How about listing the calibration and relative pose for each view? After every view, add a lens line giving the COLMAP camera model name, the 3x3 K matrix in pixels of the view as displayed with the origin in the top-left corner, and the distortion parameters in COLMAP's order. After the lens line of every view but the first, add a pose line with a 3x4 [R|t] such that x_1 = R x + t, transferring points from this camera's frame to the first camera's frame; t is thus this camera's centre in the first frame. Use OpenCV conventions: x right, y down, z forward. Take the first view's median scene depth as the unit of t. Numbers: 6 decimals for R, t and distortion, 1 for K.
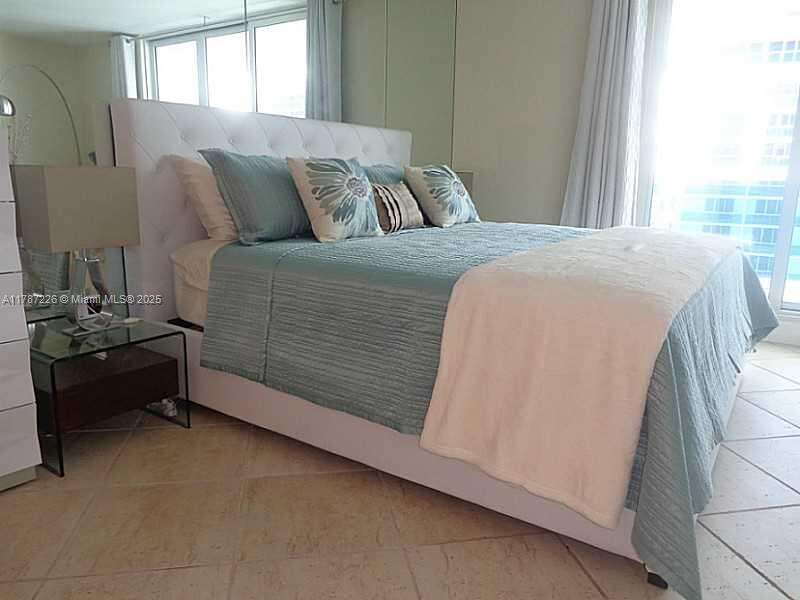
lens RADIAL K [[584.7, 0, 400.0], [0, 584.7, 300.0], [0, 0, 1]] dist [-0.013916, 0.009158]
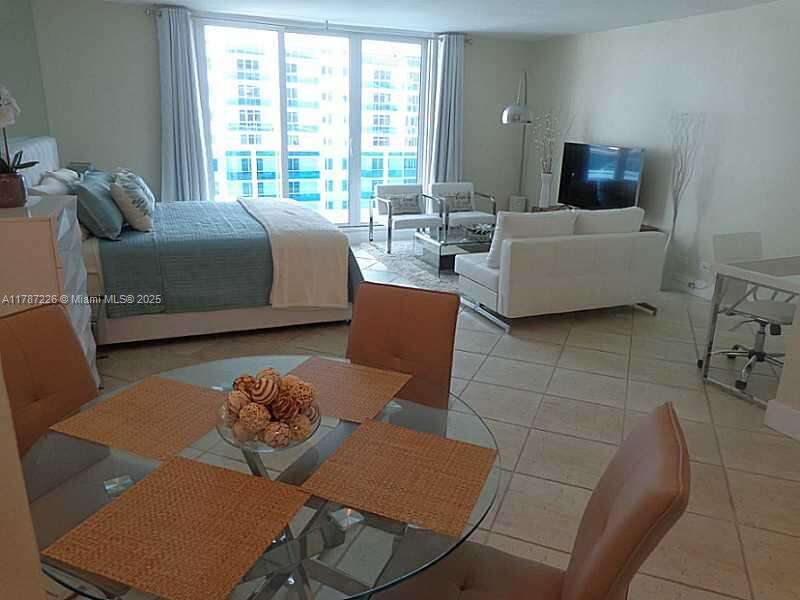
lens RADIAL K [[584.7, 0, 400.0], [0, 584.7, 300.0], [0, 0, 1]] dist [-0.013916, 0.009158]
pose [[0.541964, -0.250189, 0.802297, -1.097829], [0.152770, 0.968083, 0.198689, -0.125244], [-0.826399, 0.014884, 0.562888, -0.552185]]
